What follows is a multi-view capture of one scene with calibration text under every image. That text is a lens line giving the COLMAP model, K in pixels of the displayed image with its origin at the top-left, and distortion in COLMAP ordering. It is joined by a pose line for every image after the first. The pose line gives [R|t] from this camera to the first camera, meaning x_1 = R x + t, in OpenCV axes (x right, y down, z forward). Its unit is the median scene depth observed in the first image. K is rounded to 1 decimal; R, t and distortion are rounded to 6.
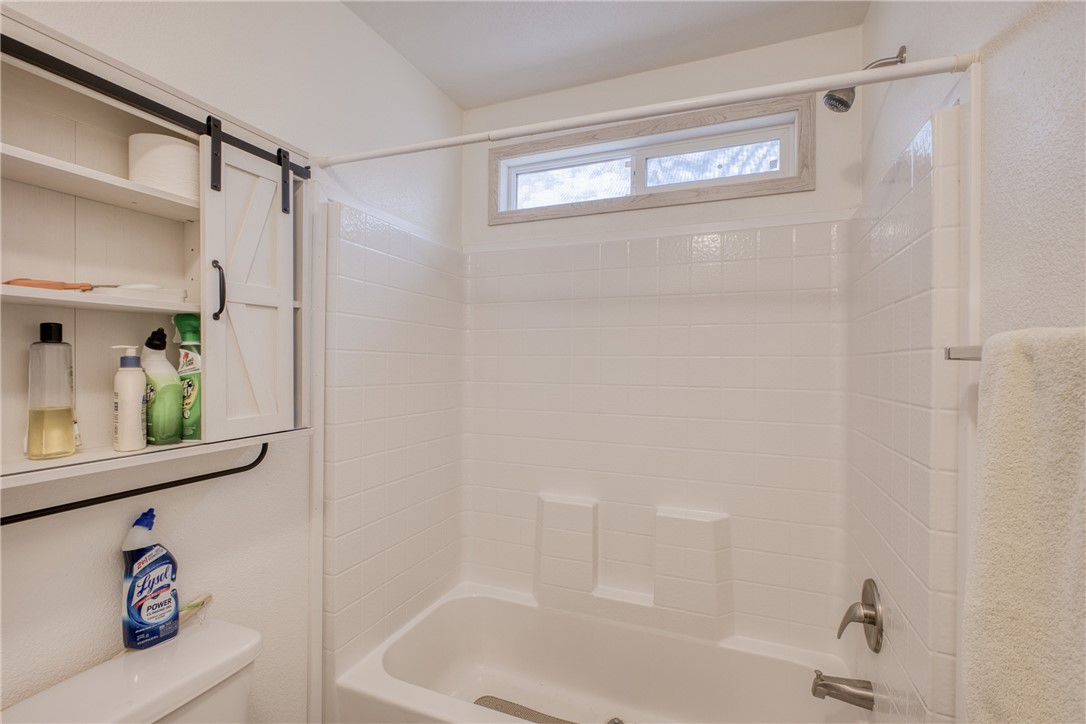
lens RADIAL K [[480.0, 0, 545.3], [0, 480.0, 361.5], [0, 0, 1]] dist [-0.005232, 0.000100]
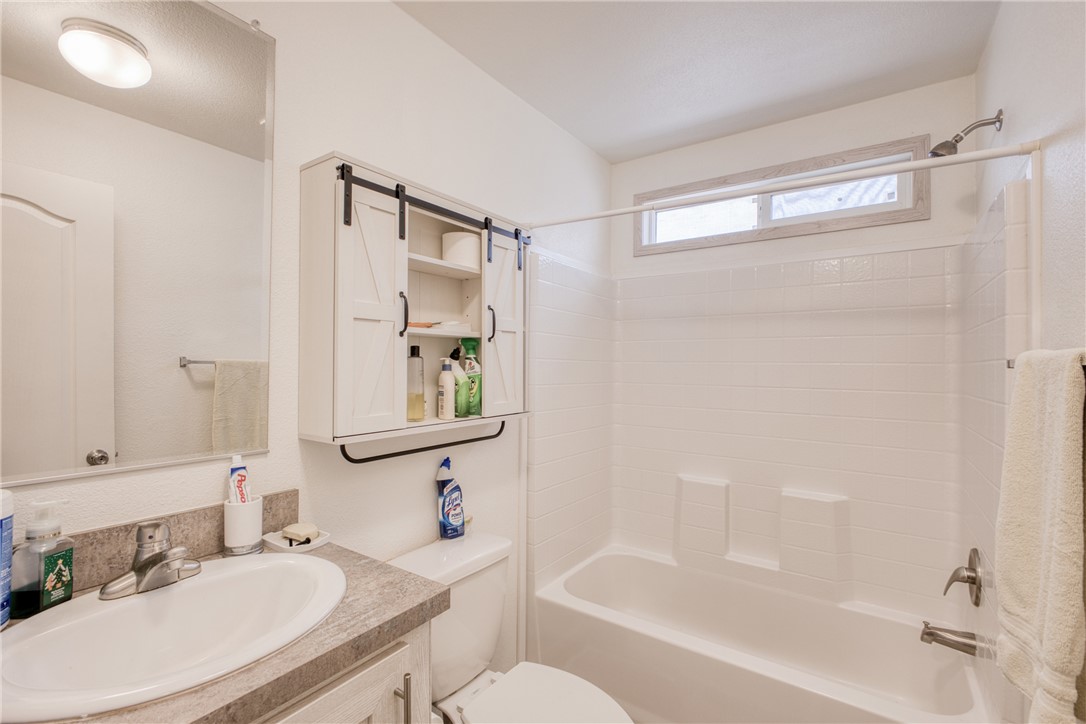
lens RADIAL K [[480.0, 0, 545.3], [0, 480.0, 361.5], [0, 0, 1]] dist [-0.005232, 0.000100]
pose [[0.974667, 0.000046, -0.223662, -0.109246], [-0.001781, 0.999970, -0.007556, -0.006270], [0.223654, 0.007763, 0.974638, -0.434203]]
